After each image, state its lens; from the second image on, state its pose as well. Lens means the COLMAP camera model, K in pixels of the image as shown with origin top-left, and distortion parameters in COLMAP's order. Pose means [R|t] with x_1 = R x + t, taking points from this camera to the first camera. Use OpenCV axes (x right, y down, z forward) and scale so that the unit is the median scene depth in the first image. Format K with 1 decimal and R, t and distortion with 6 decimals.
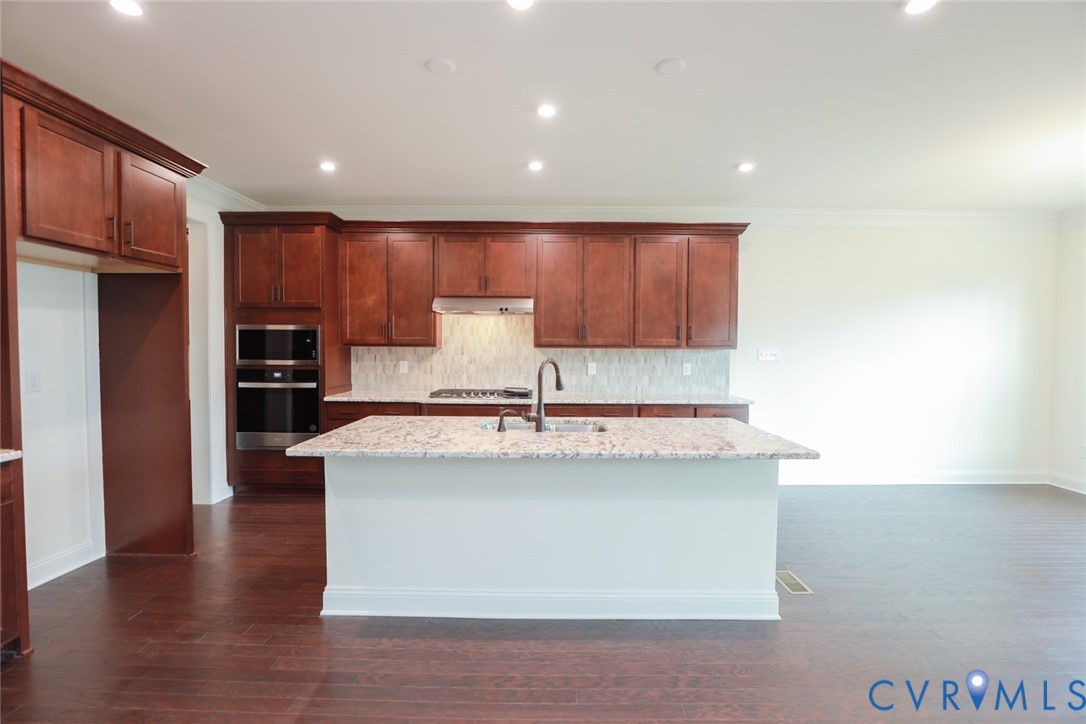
lens RADIAL K [[468.6, 0, 541.9], [0, 468.6, 351.2], [0, 0, 1]] dist [-0.001006, -0.000124]
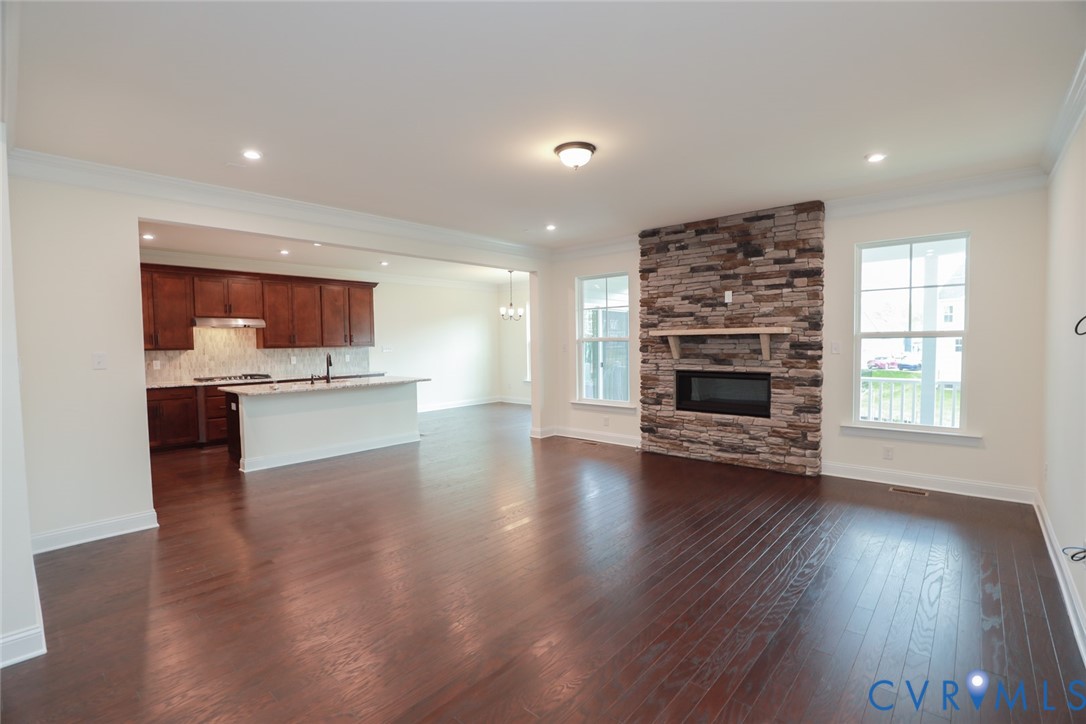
lens RADIAL K [[489.5, 0, 543.0], [0, 489.5, 362.0], [0, 0, 1]] dist [-0.000699, -0.000084]
pose [[0.666335, -0.048333, 0.744084, -0.632086], [0.034638, 0.998826, 0.033861, 0.015493], [-0.744847, 0.003211, 0.667227, -0.873535]]
